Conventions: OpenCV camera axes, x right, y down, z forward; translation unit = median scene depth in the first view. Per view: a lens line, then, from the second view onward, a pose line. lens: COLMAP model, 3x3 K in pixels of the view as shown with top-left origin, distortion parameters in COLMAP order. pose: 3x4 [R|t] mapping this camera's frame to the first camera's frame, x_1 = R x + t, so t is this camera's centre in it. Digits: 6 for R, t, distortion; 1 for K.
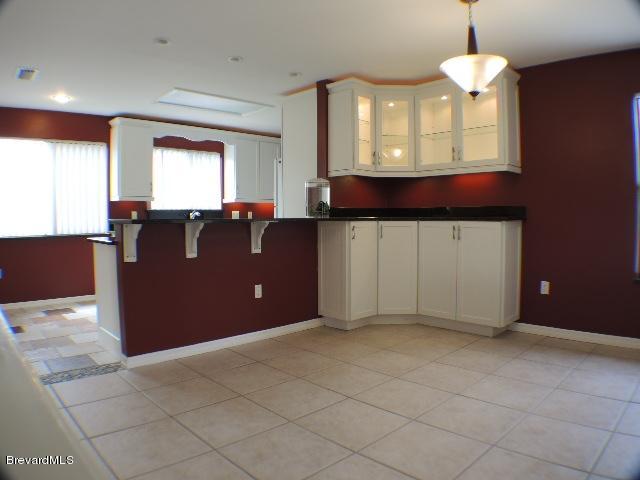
lens RADIAL K [[444.5, 0, 323.8], [0, 444.5, 240.4], [0, 0, 1]] dist [-0.176754, 0.018046]
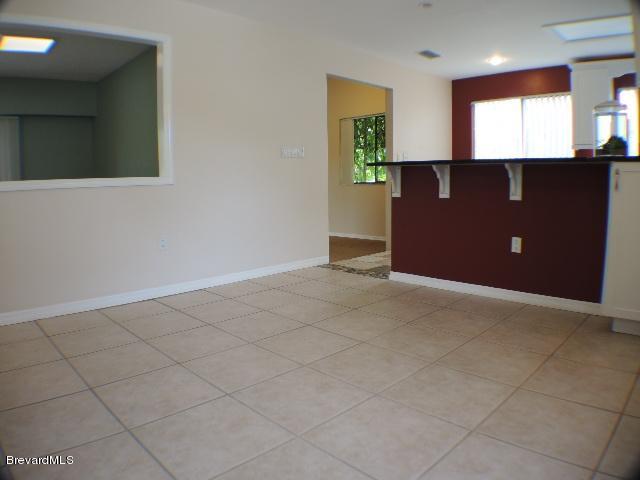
lens RADIAL K [[444.5, 0, 323.8], [0, 444.5, 240.4], [0, 0, 1]] dist [-0.176754, 0.018046]
pose [[0.019953, 0.141701, -0.989708, 0.685240], [-0.040649, 0.989202, 0.140809, 0.003321], [0.998974, 0.037421, 0.025497, 0.608224]]
